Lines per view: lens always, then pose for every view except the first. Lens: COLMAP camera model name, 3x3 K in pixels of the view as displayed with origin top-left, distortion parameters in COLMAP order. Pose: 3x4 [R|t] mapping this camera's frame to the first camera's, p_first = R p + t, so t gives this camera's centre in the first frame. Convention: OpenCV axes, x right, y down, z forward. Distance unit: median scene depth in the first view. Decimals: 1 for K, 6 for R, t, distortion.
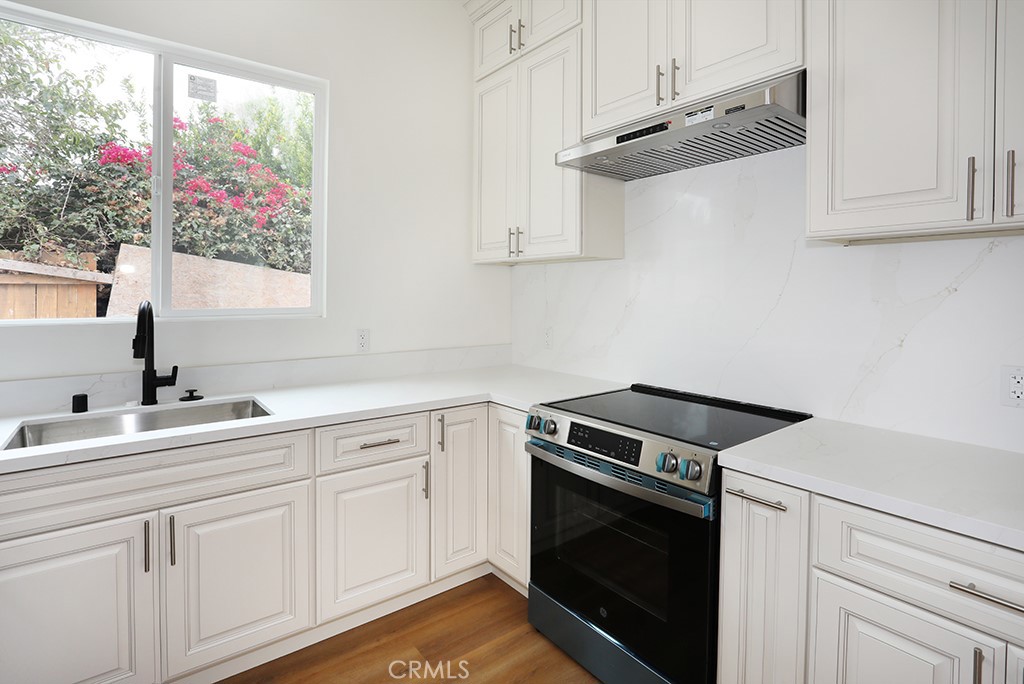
lens RADIAL K [[511.9, 0, 491.4], [0, 511.9, 370.7], [0, 0, 1]] dist [-0.040062, 0.014910]
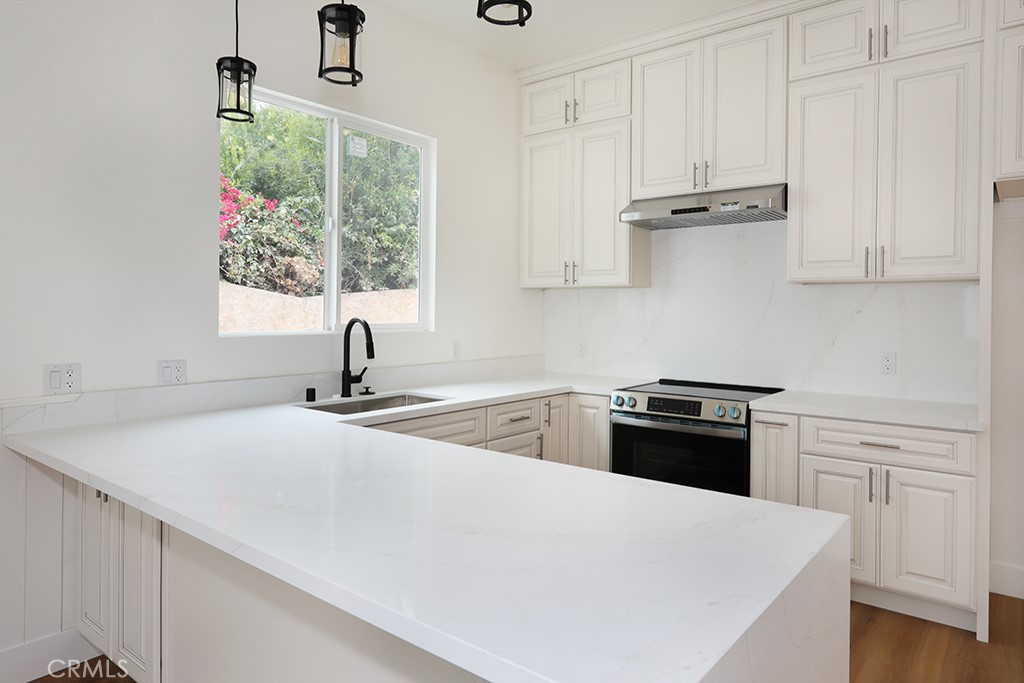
lens RADIAL K [[643.3, 0, 507.6], [0, 643.3, 436.3], [0, 0, 1]] dist [-0.006550, 0.002906]
pose [[0.967700, -0.045805, 0.247910, -0.650637], [0.034957, 0.998236, 0.047985, 0.097123], [-0.249671, -0.037769, 0.967594, -0.683215]]
